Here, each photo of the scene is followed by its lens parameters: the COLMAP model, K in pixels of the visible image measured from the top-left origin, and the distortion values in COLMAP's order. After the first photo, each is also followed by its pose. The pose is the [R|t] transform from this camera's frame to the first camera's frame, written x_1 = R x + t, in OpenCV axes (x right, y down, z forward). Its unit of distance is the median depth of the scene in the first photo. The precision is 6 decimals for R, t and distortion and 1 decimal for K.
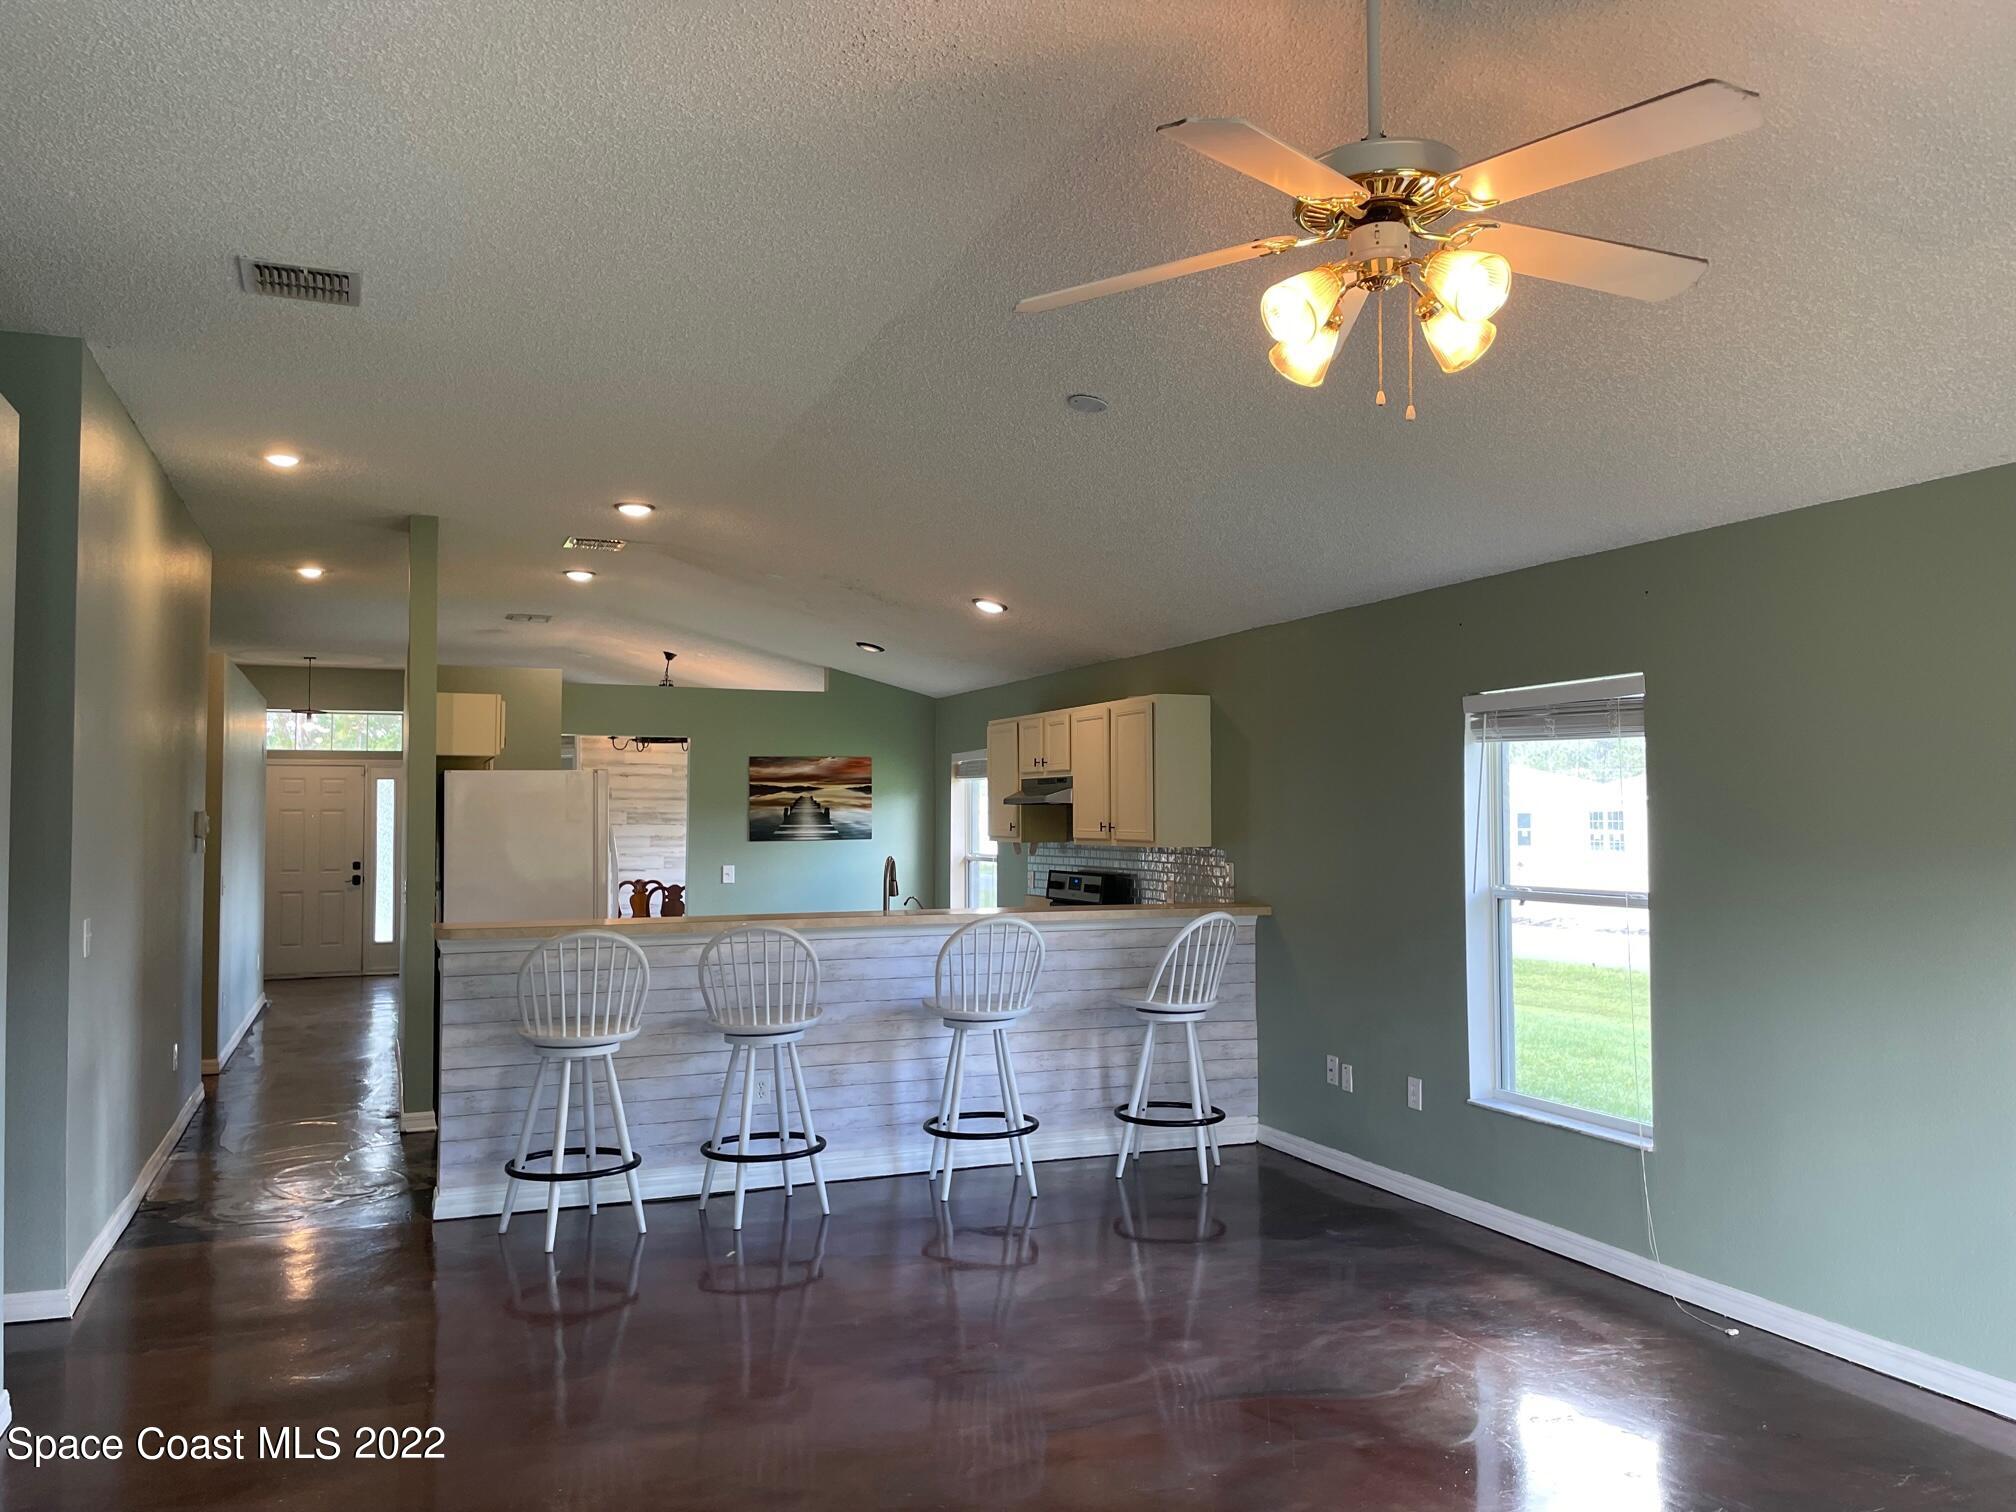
lens RADIAL K [[1521.9, 0, 1012.7], [0, 1521.9, 744.2], [0, 0, 1]] dist [0.105035, -0.138378]
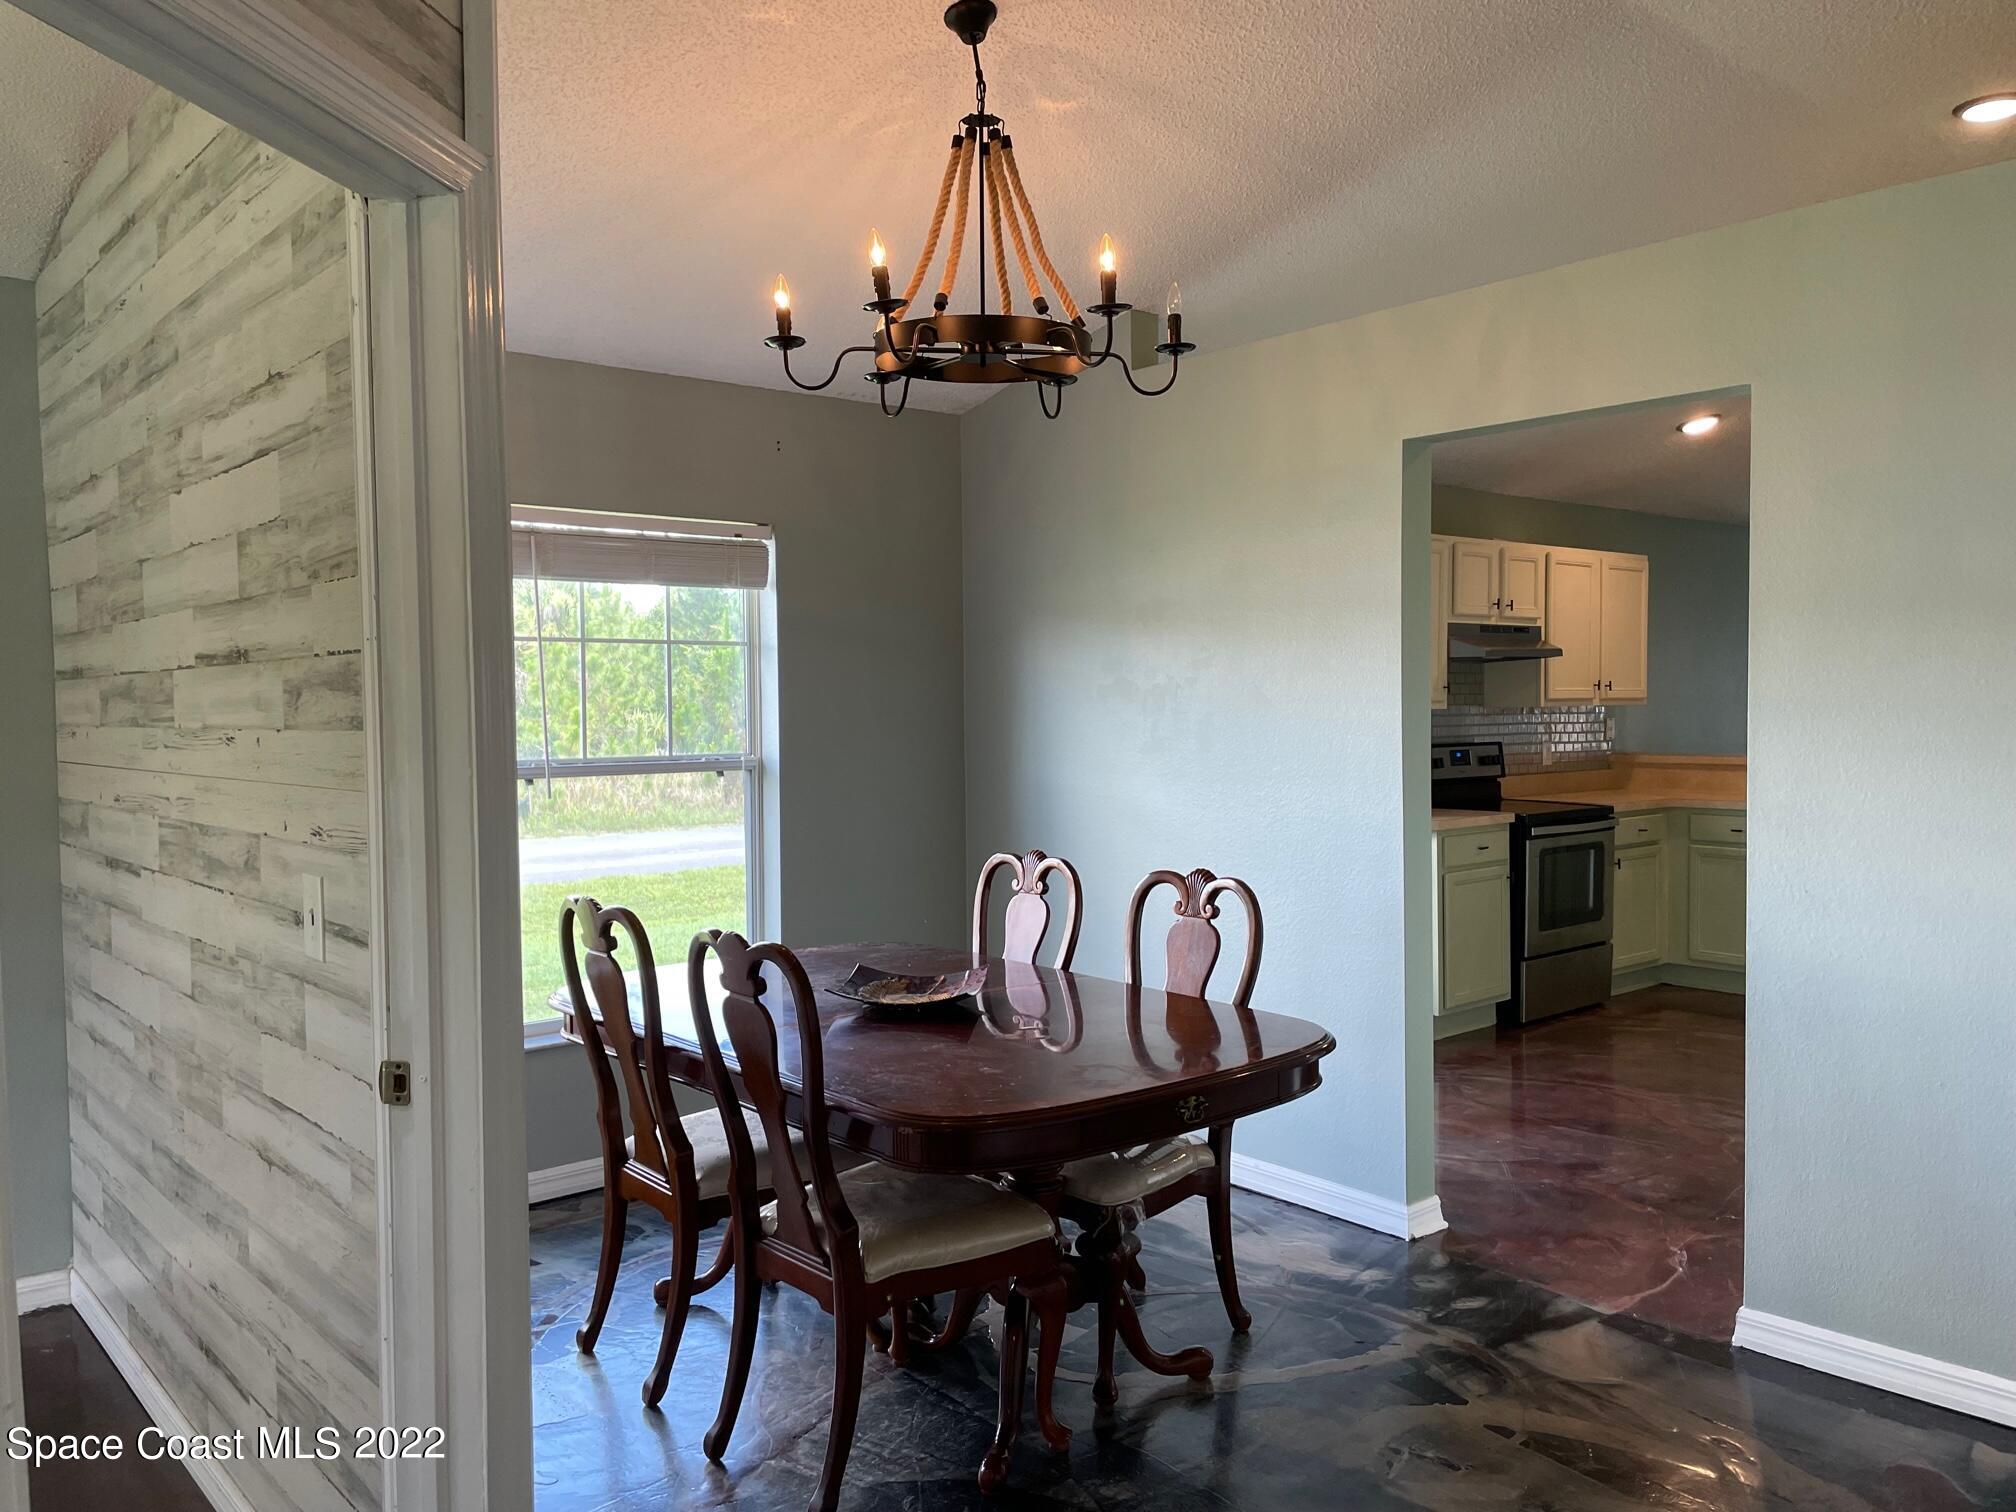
lens RADIAL K [[1522.4, 0, 1011.4], [0, 1522.4, 756.1], [0, 0, 1]] dist [0.108067, -0.139782]
pose [[-0.303158, -0.032408, 0.952389, -0.529212], [-0.037231, 0.999061, 0.022145, 0.065357], [-0.952213, -0.028745, -0.304080, 1.180615]]
